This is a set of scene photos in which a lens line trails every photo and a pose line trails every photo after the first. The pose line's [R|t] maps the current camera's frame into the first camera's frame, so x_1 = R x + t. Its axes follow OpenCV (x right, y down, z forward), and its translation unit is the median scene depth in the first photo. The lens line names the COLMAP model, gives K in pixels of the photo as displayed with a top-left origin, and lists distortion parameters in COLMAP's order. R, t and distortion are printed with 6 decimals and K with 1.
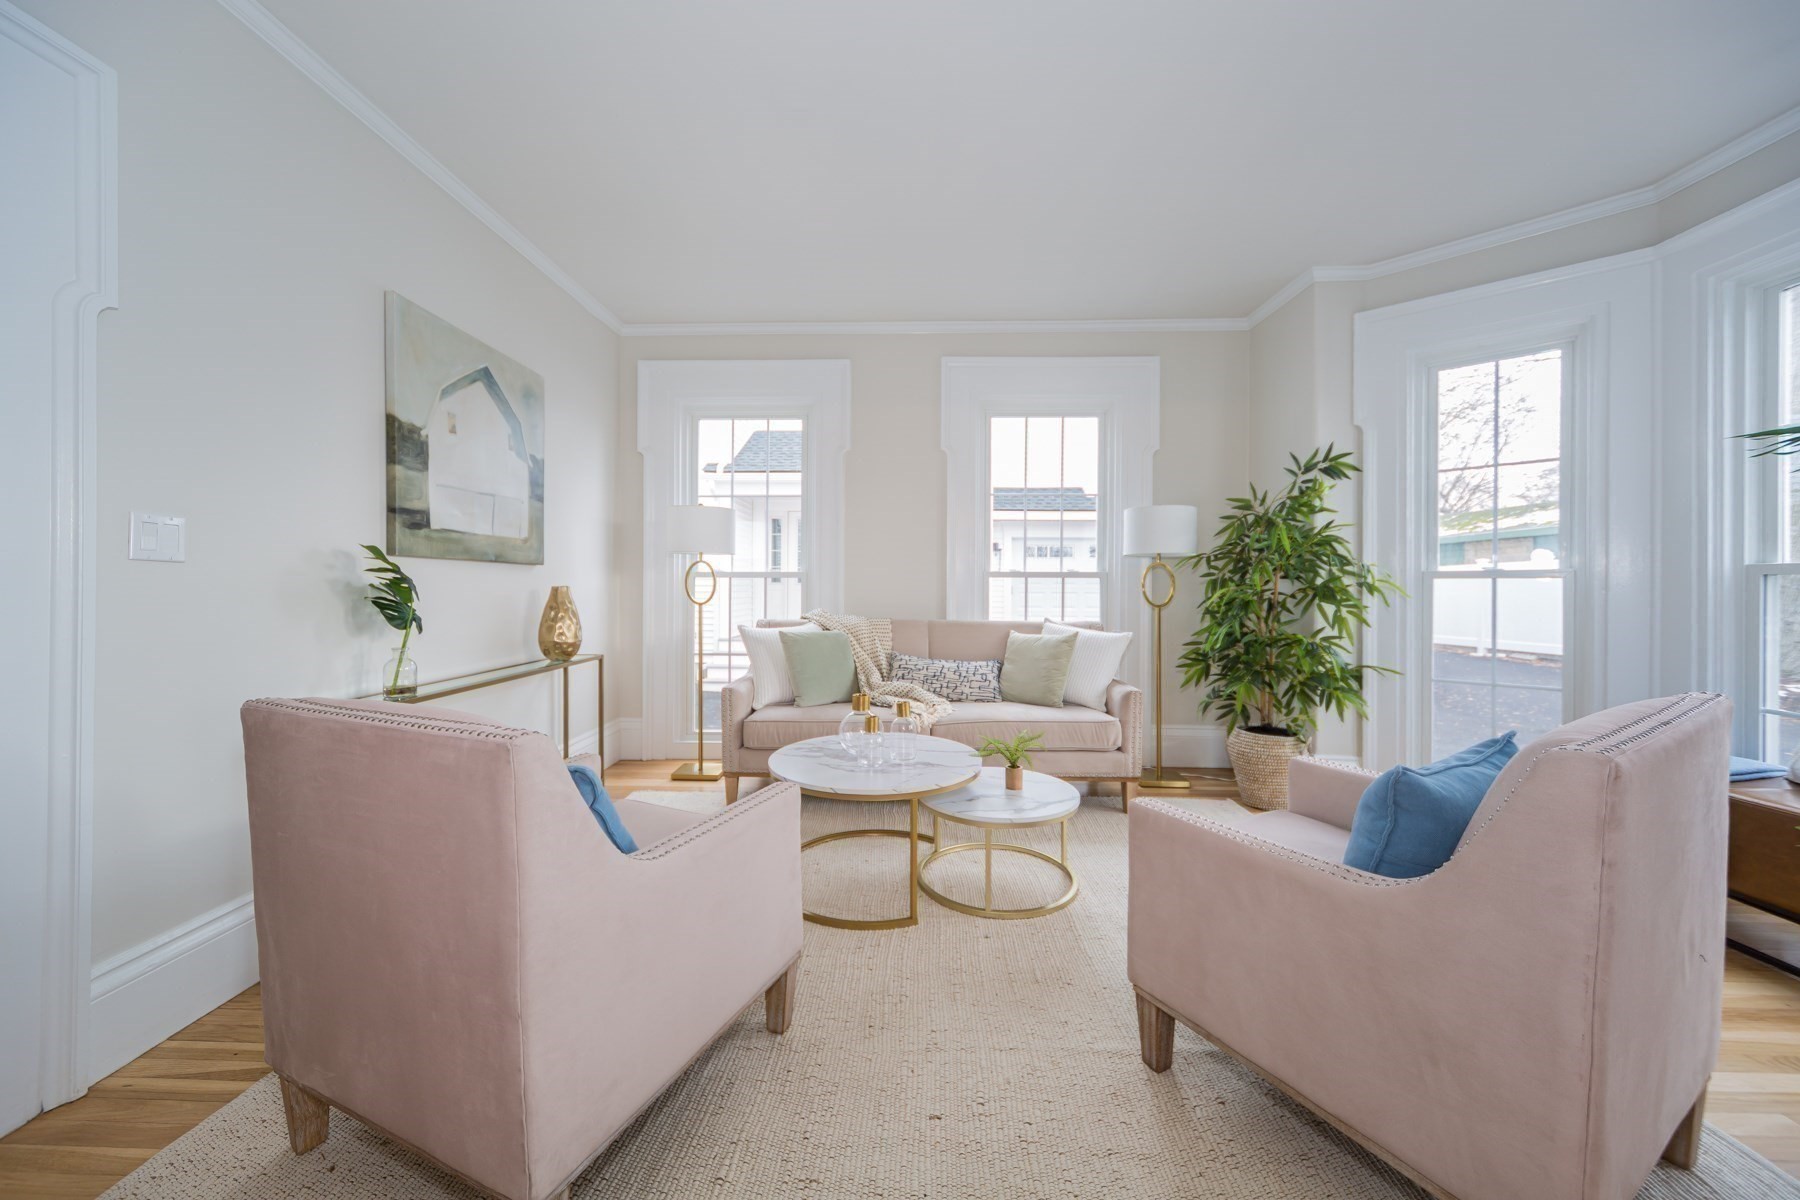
lens RADIAL K [[640.6, 0, 905.6], [0, 640.6, 581.3], [0, 0, 1]] dist [-0.000002, -0.000071]
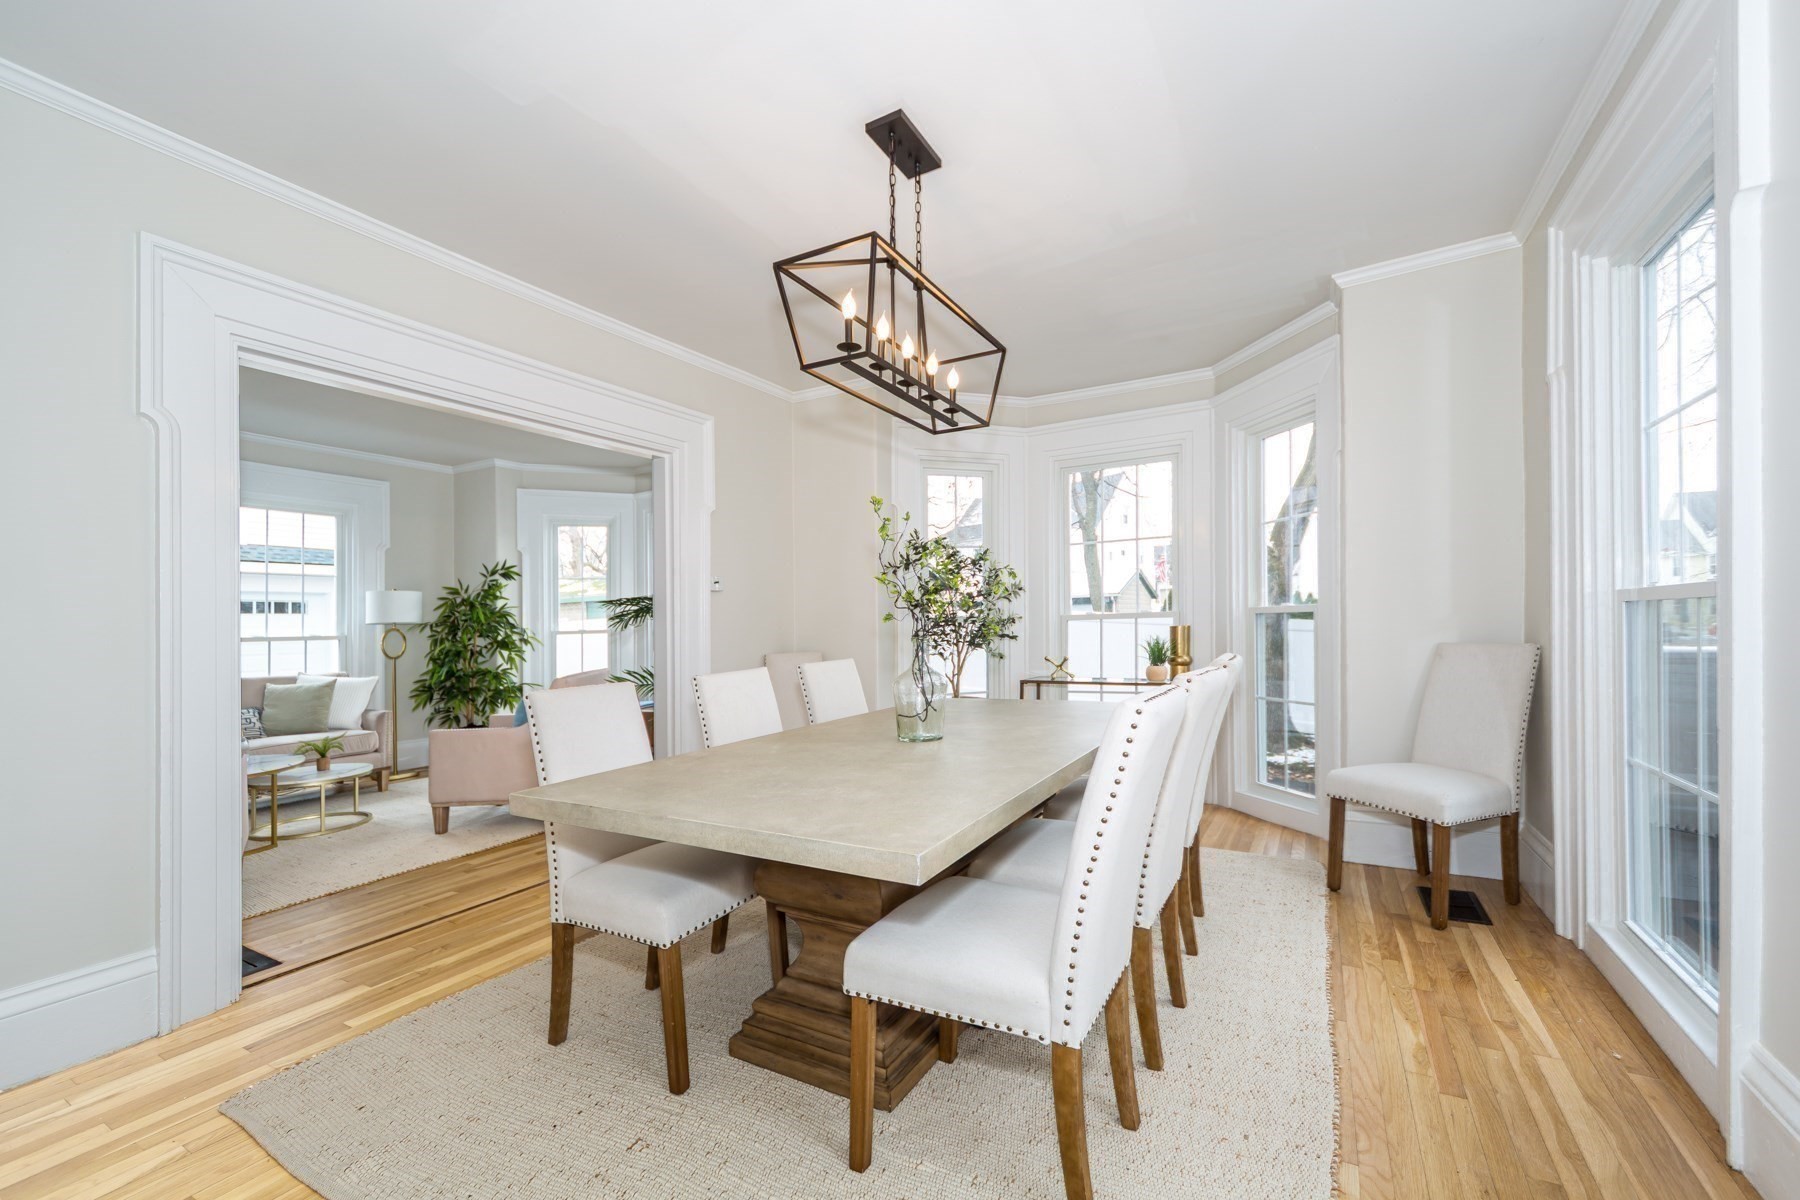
lens RADIAL K [[712.5, 0, 919.7], [0, 712.5, 602.6], [0, 0, 1]] dist [-0.013397, 0.000011]
pose [[0.443240, 0.013282, 0.896304, -0.599189], [0.024918, 0.999321, -0.027131, -0.016014], [-0.896056, 0.034360, 0.442608, -0.912792]]
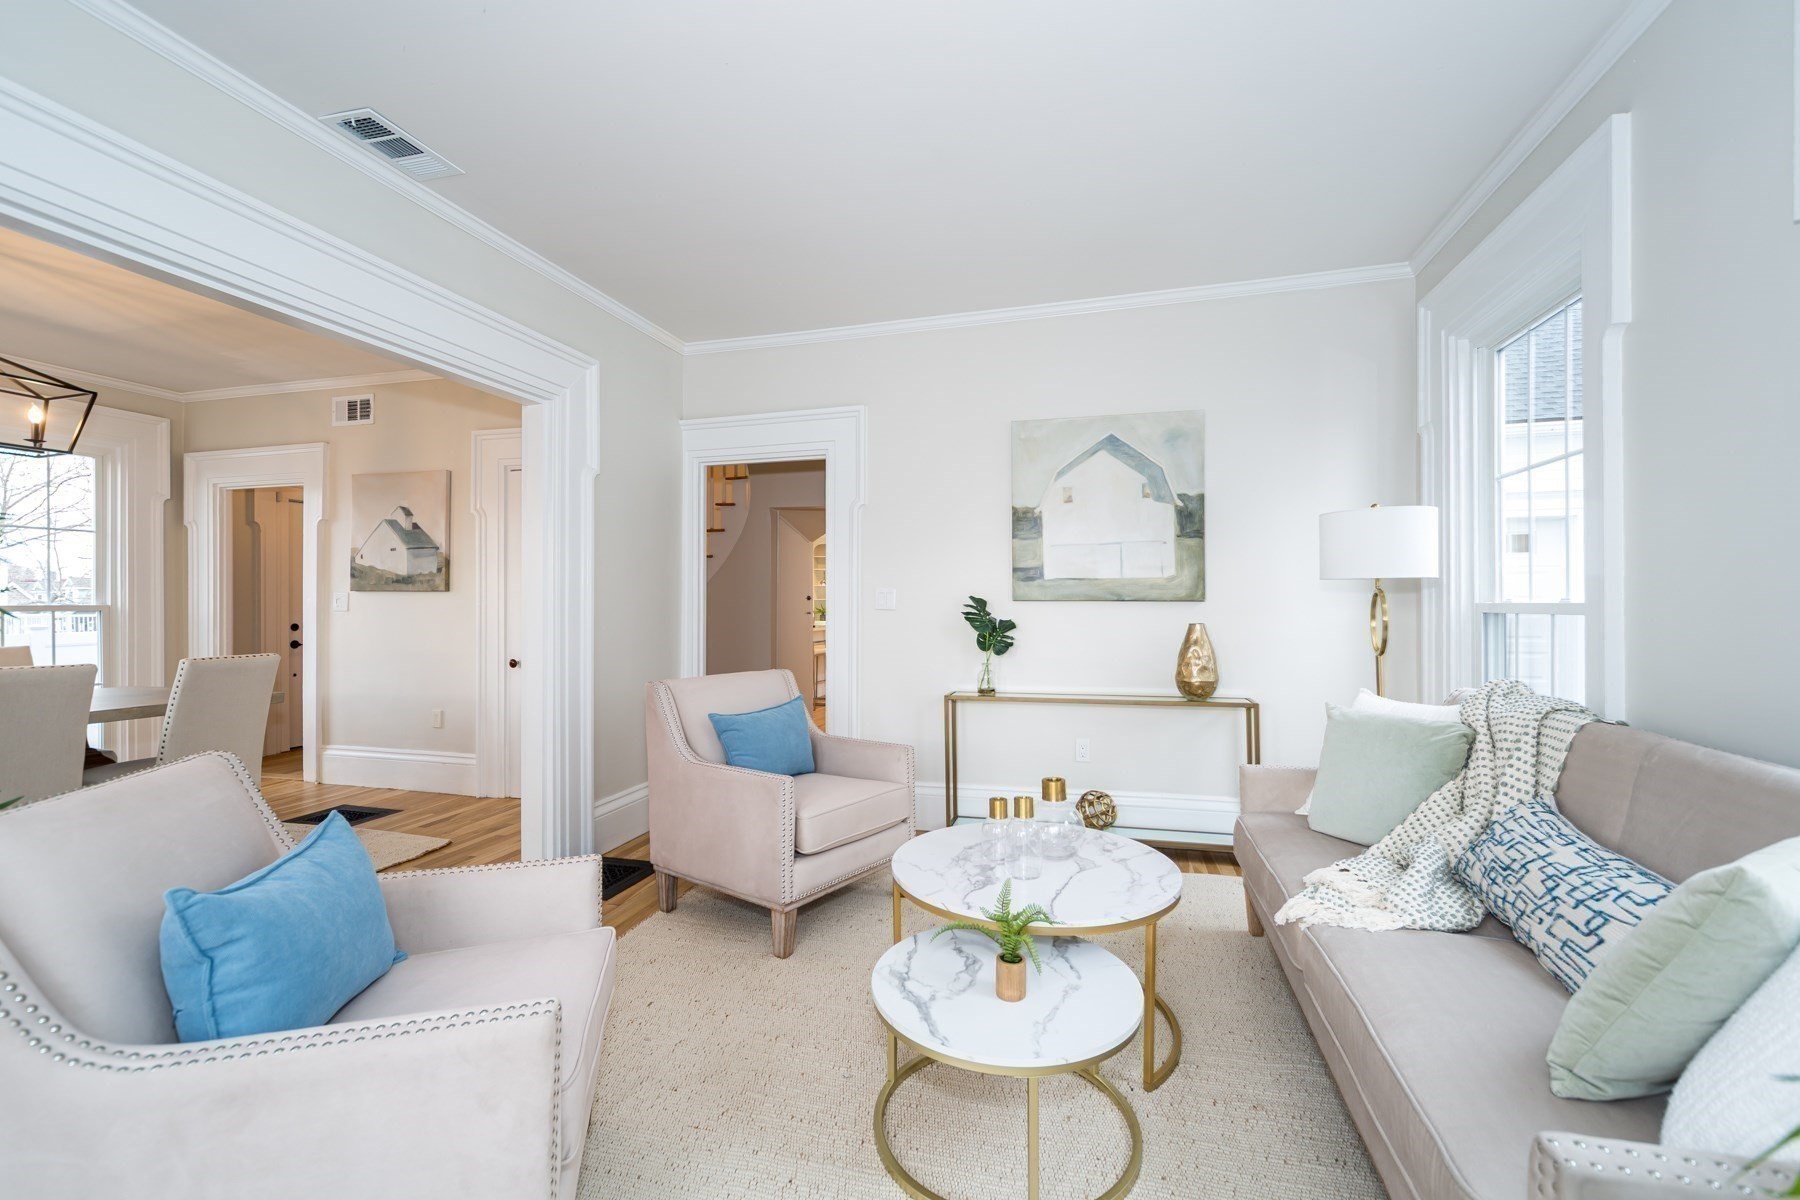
lens RADIAL K [[732.1, 0, 902.4], [0, 732.1, 607.1], [0, 0, 1]] dist [0.000768, -0.000109]
pose [[-0.237093, -0.003251, -0.971482, 0.607625], [0.006020, 0.999970, -0.004816, -0.013640], [0.971468, -0.006990, -0.237066, 0.790075]]
